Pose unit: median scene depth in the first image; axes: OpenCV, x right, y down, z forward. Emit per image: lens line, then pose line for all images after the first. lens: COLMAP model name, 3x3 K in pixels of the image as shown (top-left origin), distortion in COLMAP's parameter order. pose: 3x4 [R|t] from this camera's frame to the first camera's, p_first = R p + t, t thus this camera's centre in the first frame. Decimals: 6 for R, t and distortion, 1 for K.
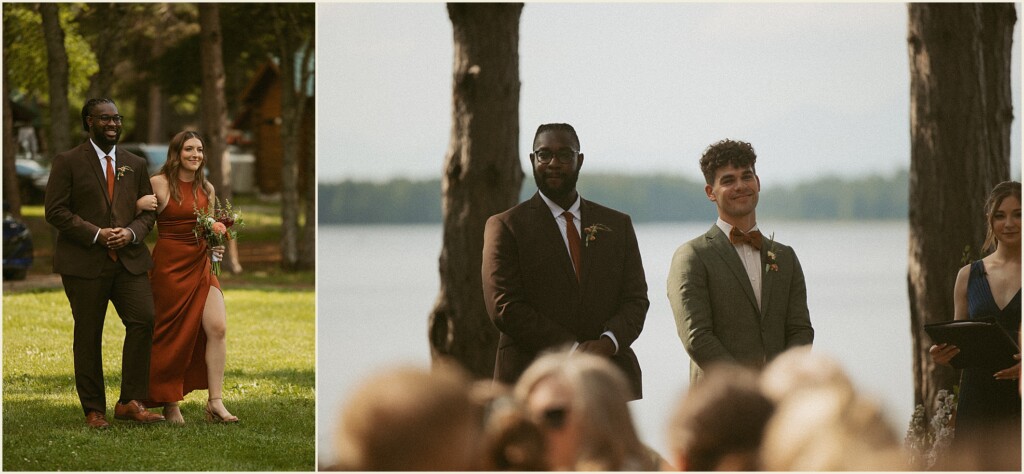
lens RADIAL K [[4658.9, 0, 512.0], [0, 4658.9, 236.8], [0, 0, 1]] dist [-0.202653, 0.000000]
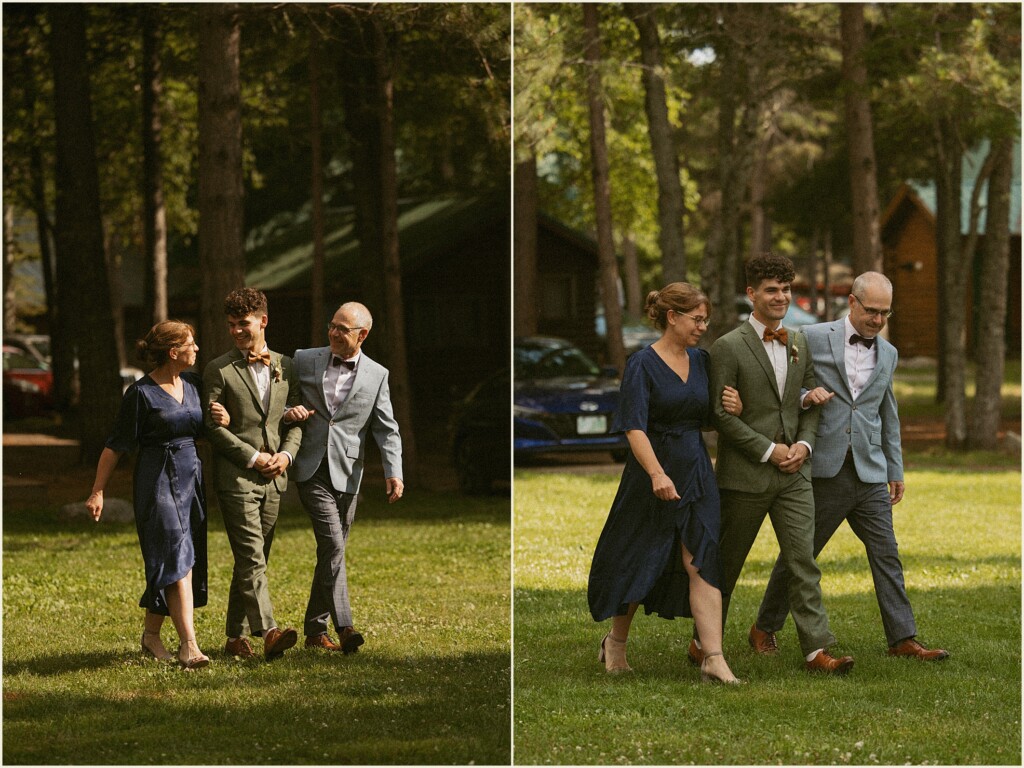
lens RADIAL K [[3549.3, 0, 511.9], [0, 3549.3, 384.4], [0, 0, 1]] dist [-0.181631, 0.000000]
pose [[0.968837, 0.001788, -0.247694, 0.030181], [-0.001030, 0.999994, 0.003190, -0.006206], [0.247698, -0.002835, 0.968833, 0.381408]]
